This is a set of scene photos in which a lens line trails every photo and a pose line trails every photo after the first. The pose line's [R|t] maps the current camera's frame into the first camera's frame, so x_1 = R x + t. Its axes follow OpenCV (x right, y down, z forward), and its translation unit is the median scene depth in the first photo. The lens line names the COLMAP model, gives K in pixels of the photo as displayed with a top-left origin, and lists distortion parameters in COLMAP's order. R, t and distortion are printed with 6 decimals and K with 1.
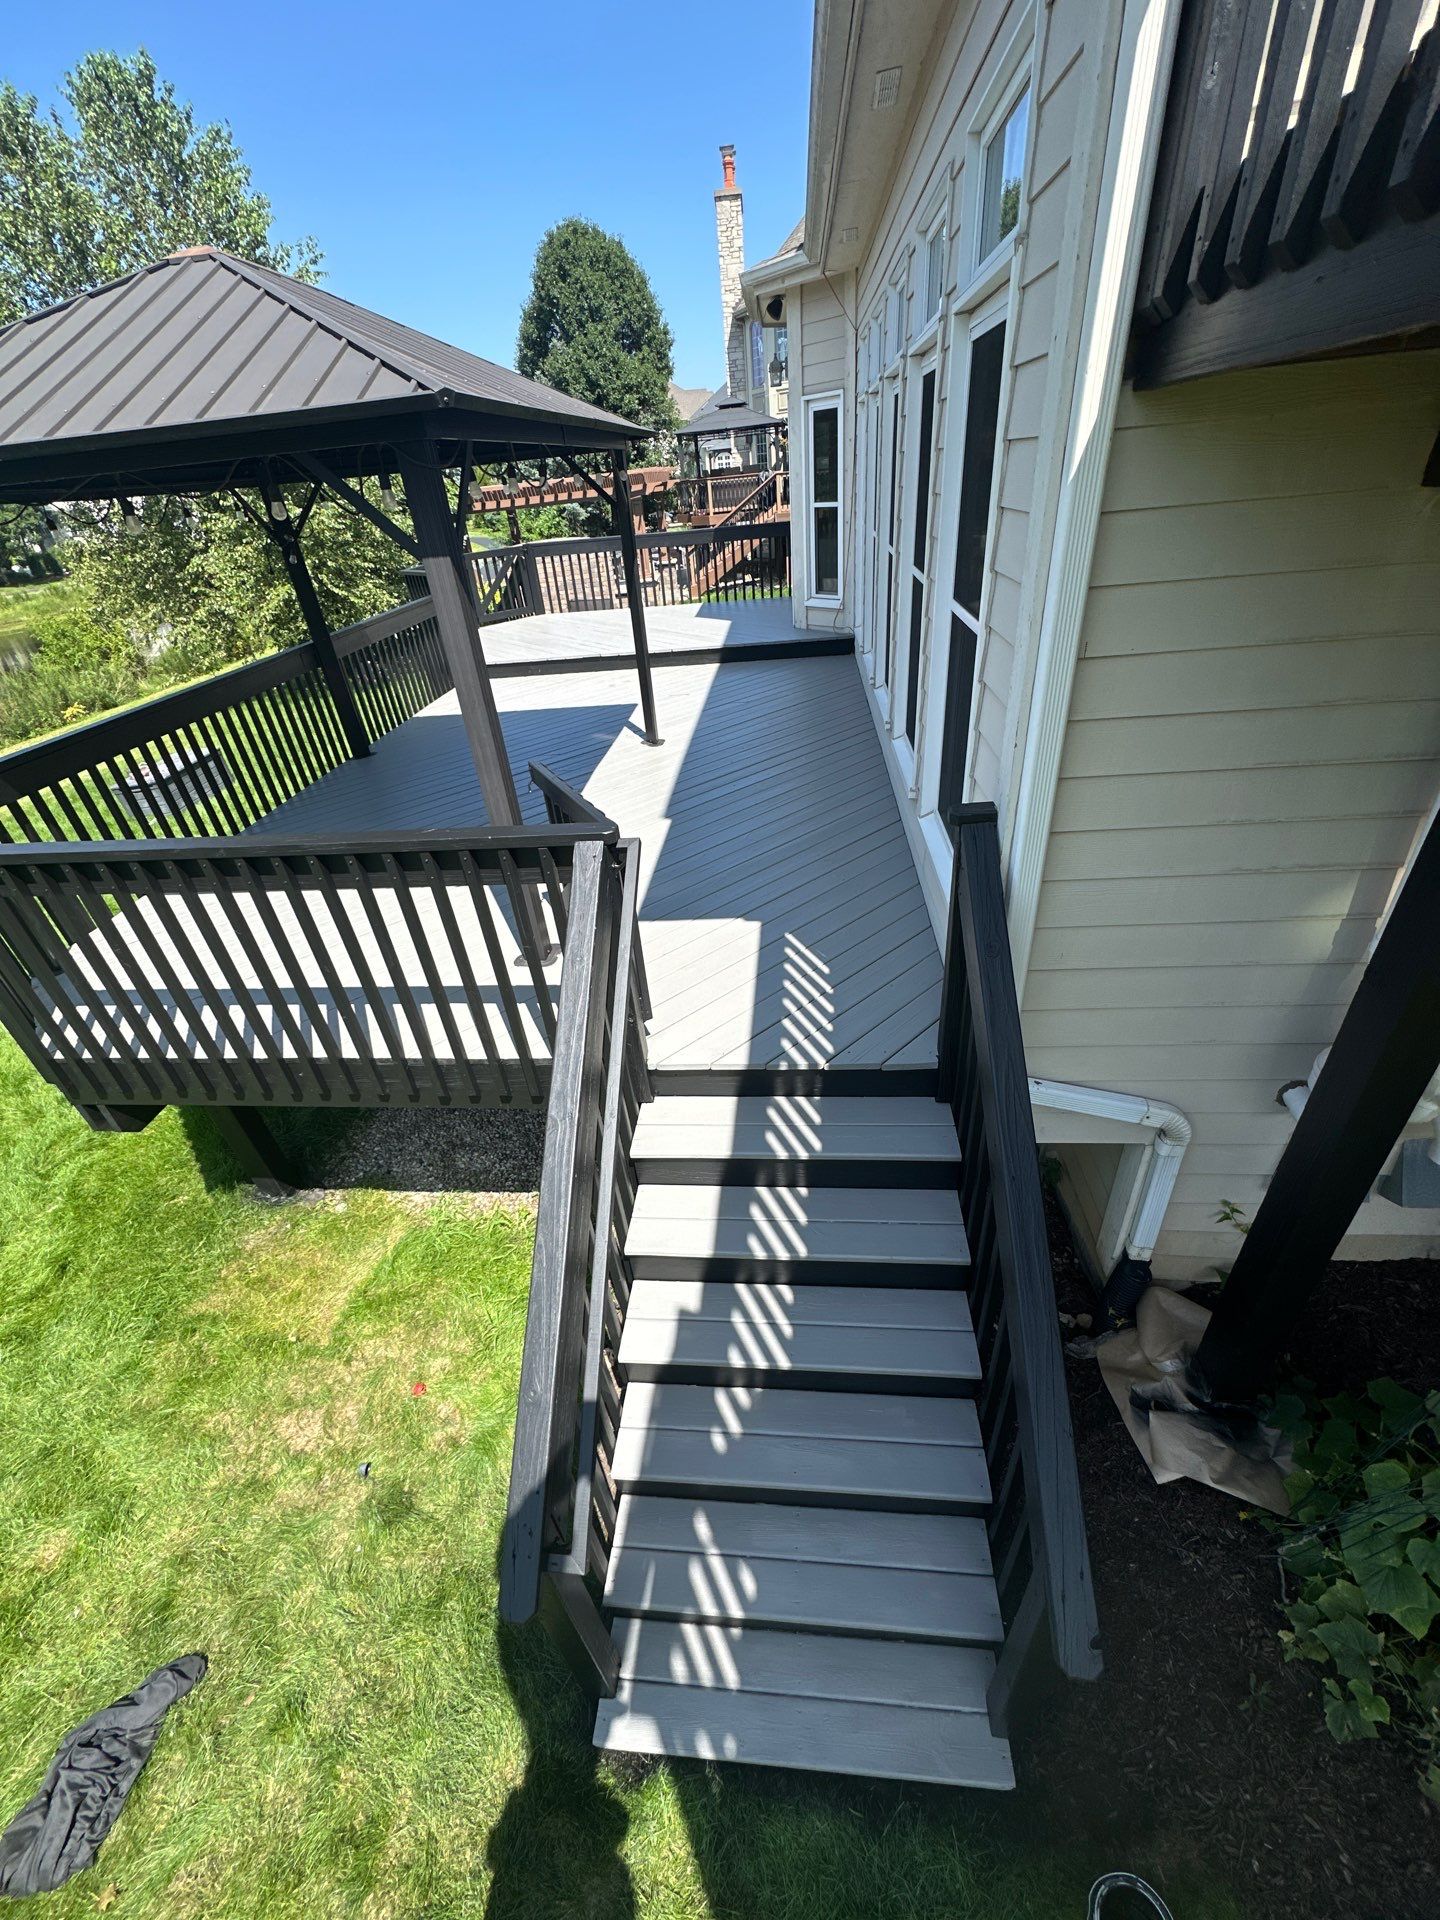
lens RADIAL K [[768.2, 0, 717.9], [0, 768.2, 957.5], [0, 0, 1]] dist [0.000209, 0.000295]
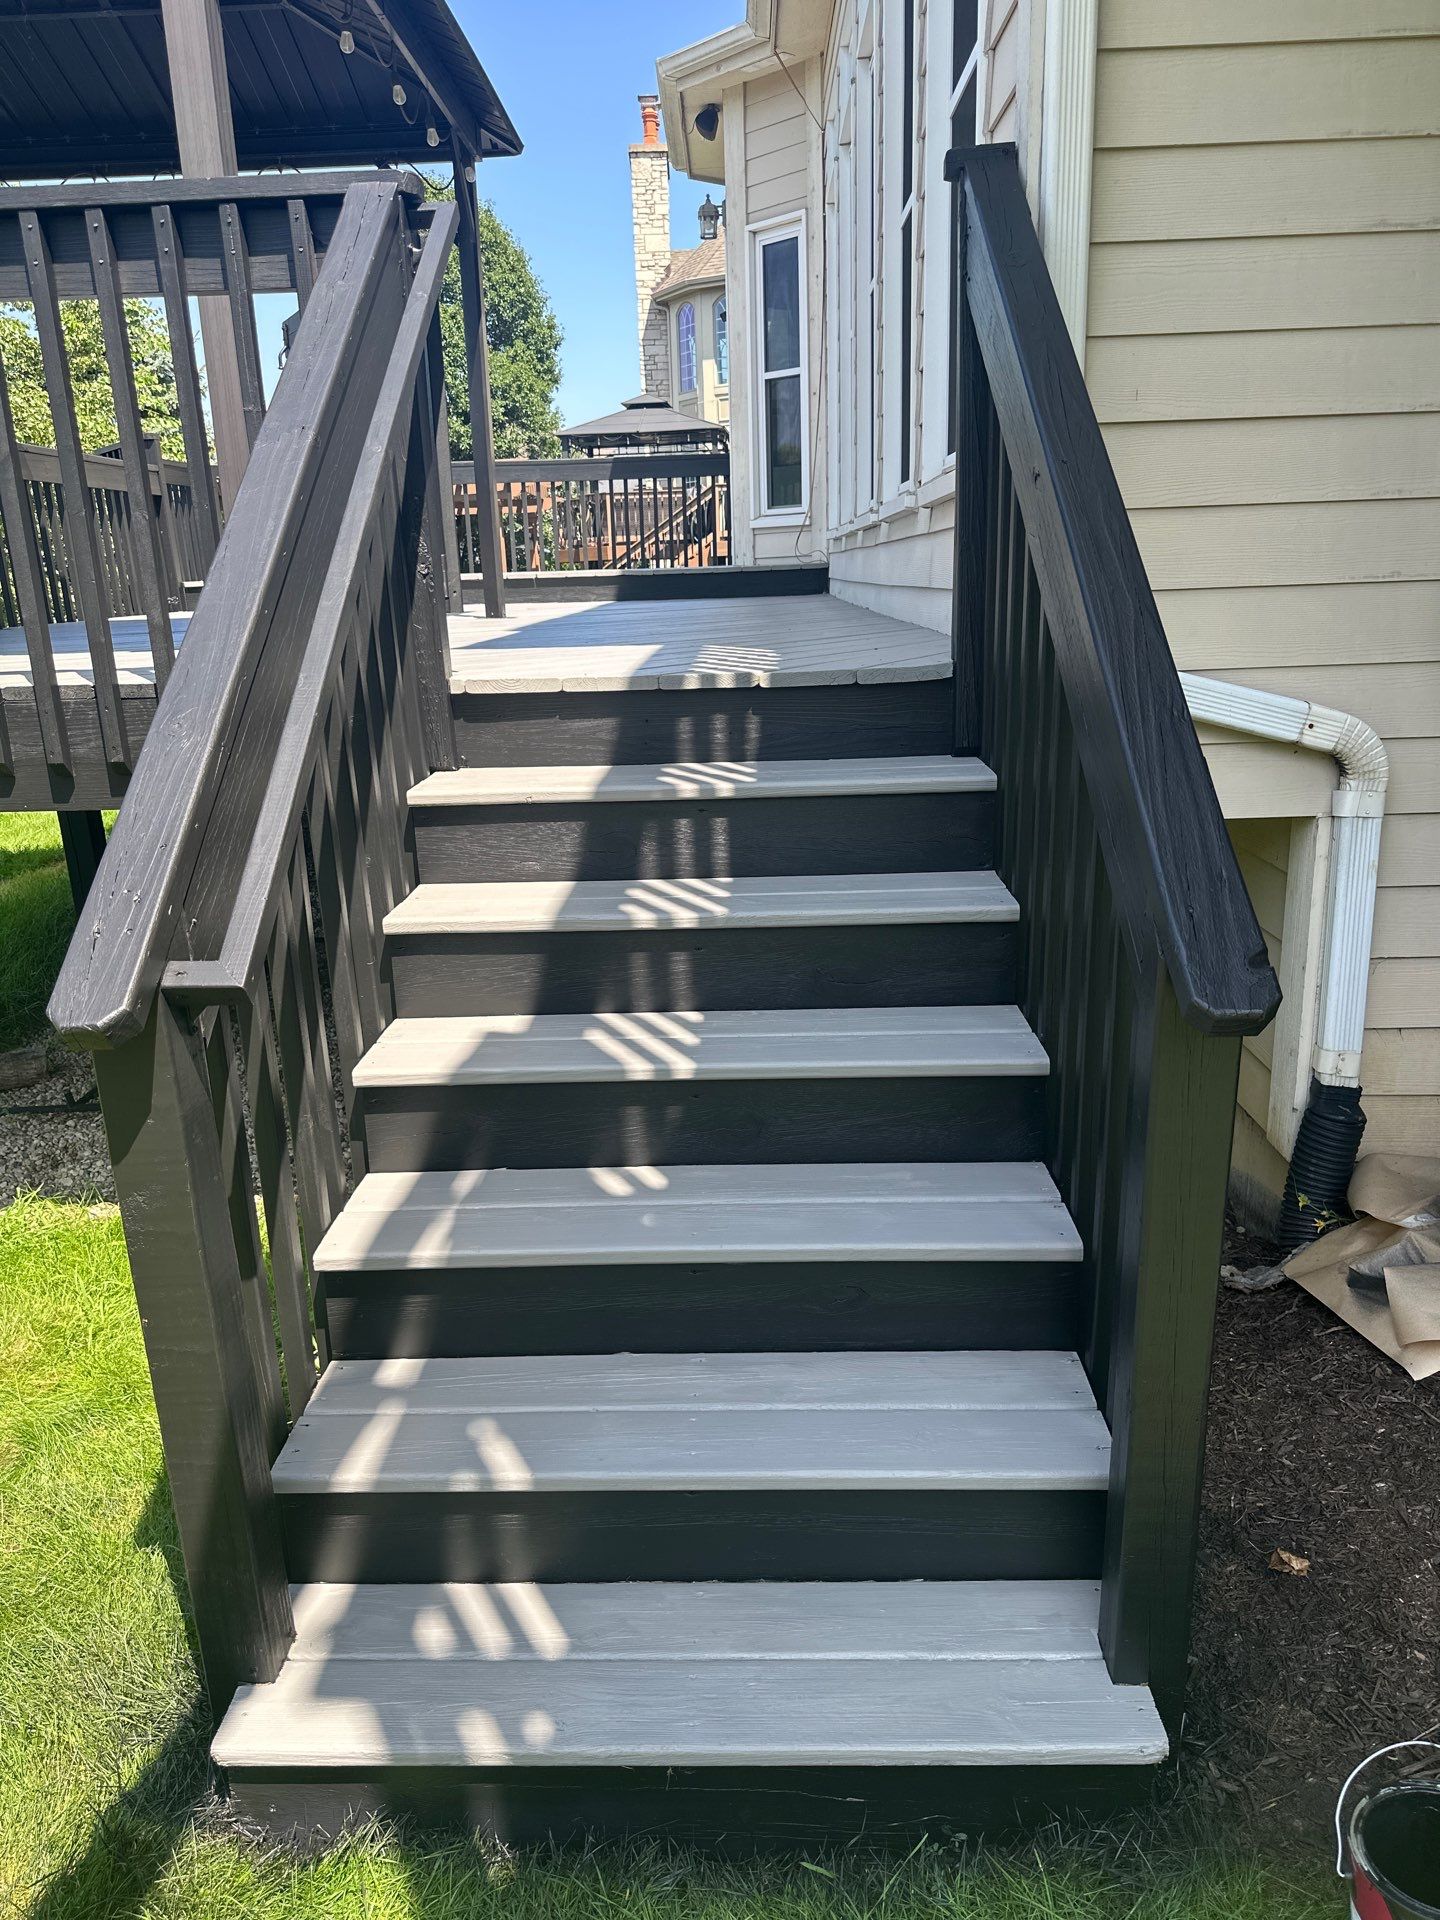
lens RADIAL K [[1353.3, 0, 714.9], [0, 1353.3, 967.3], [0, 0, 1]] dist [0.053234, -0.050914]
pose [[0.996795, 0.030326, 0.074027, 0.030809], [-0.008200, 0.959217, -0.282551, 0.568415], [-0.079577, 0.281038, 0.956392, 0.080280]]
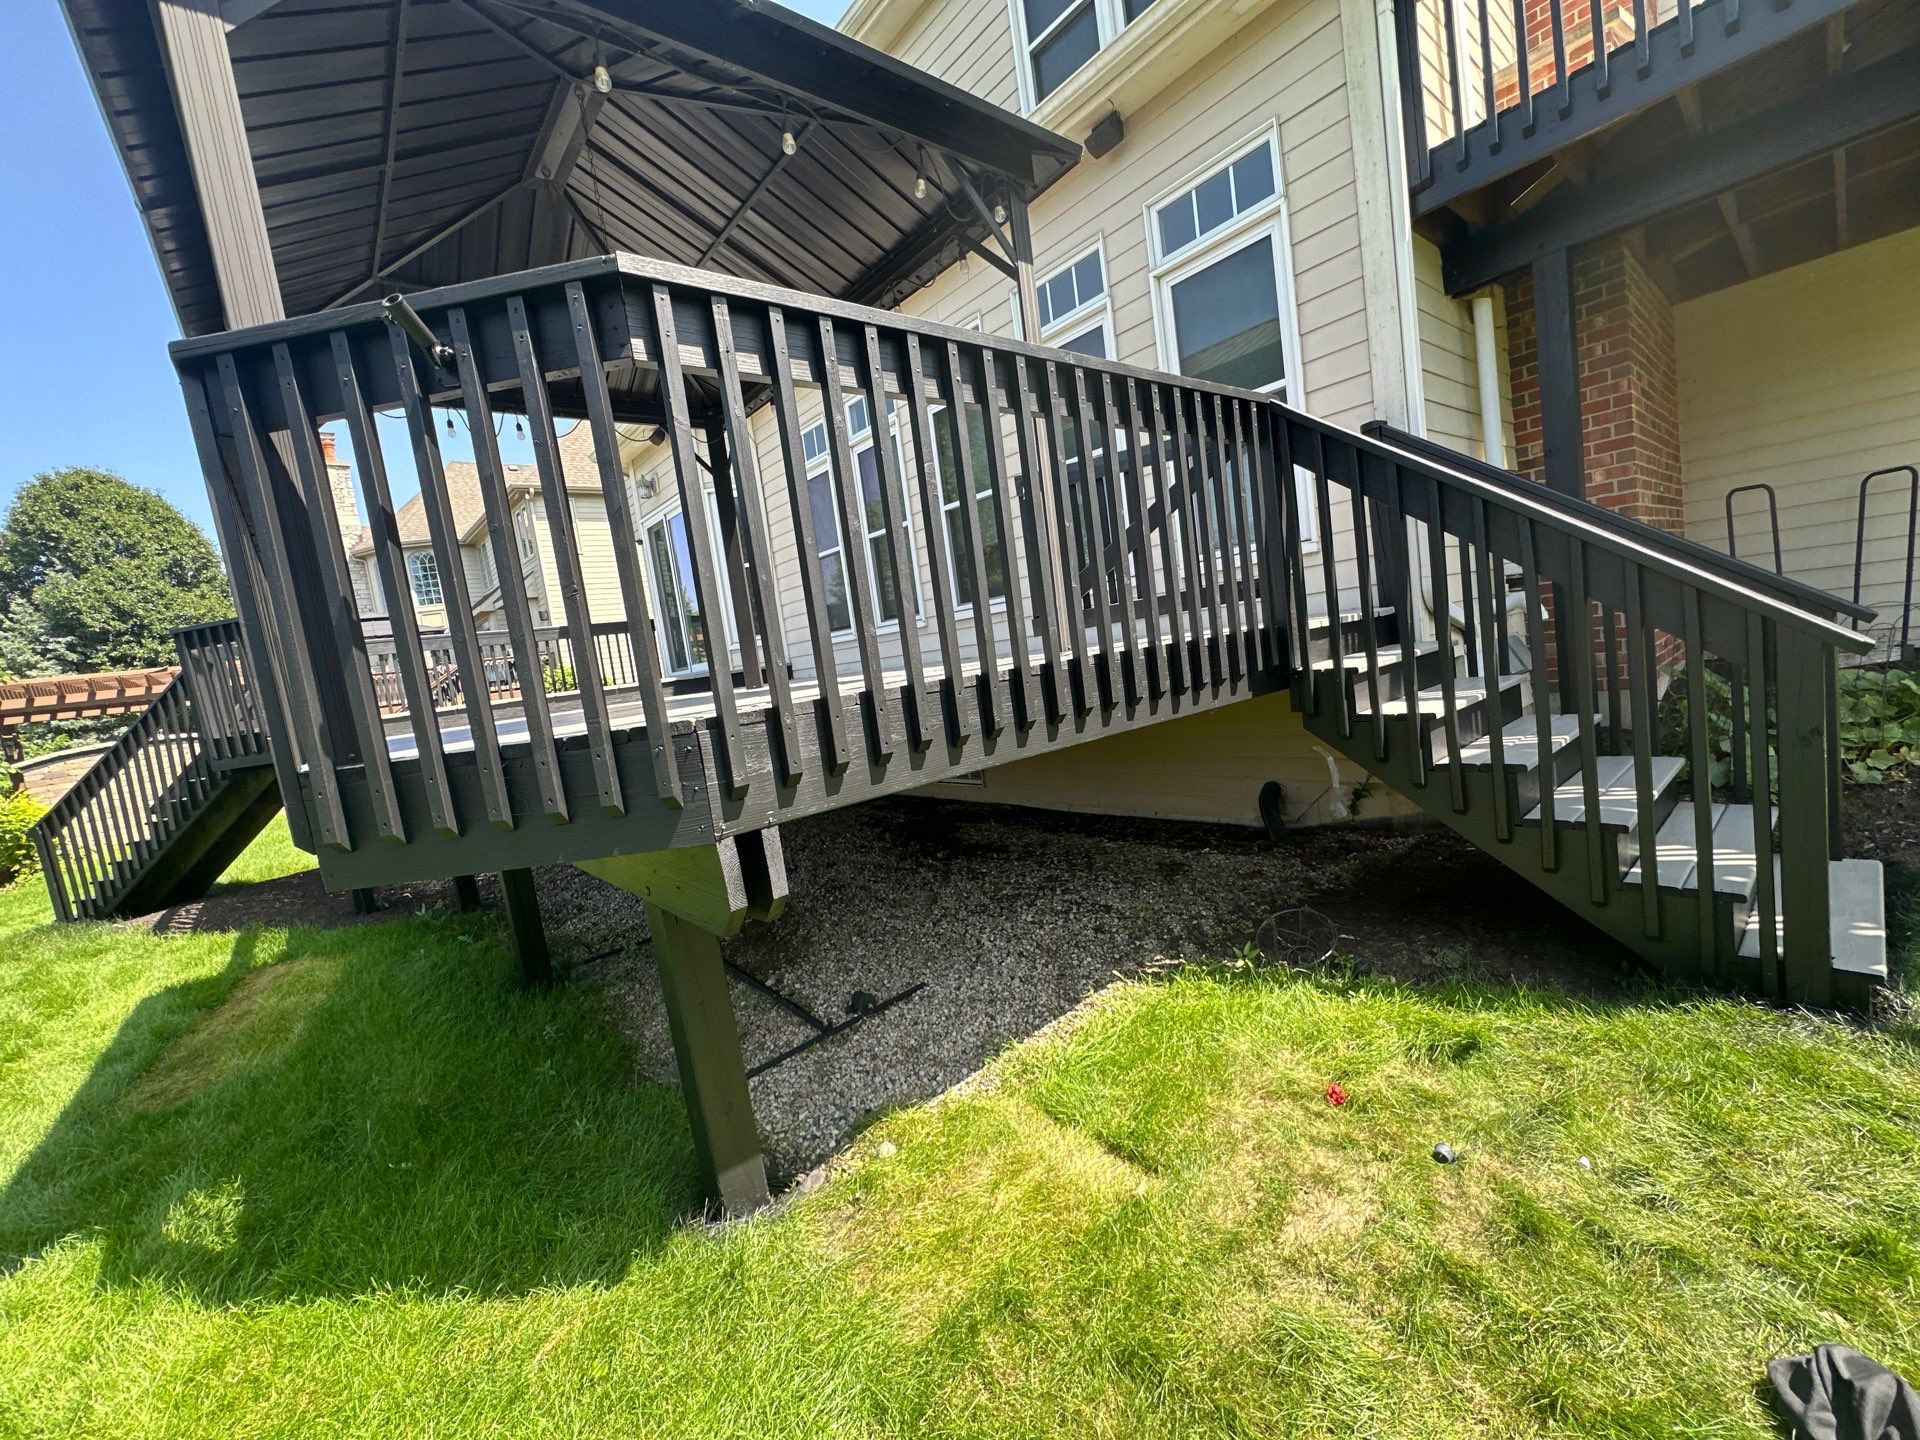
lens RADIAL K [[768.2, 0, 964.0], [0, 768.2, 712.7], [0, 0, 1]] dist [0.000209, 0.000295]
pose [[0.703007, -0.071551, 0.707575, -1.159676], [0.447632, 0.817642, -0.362060, 0.404639], [-0.552637, 0.571264, 0.606836, 0.598310]]
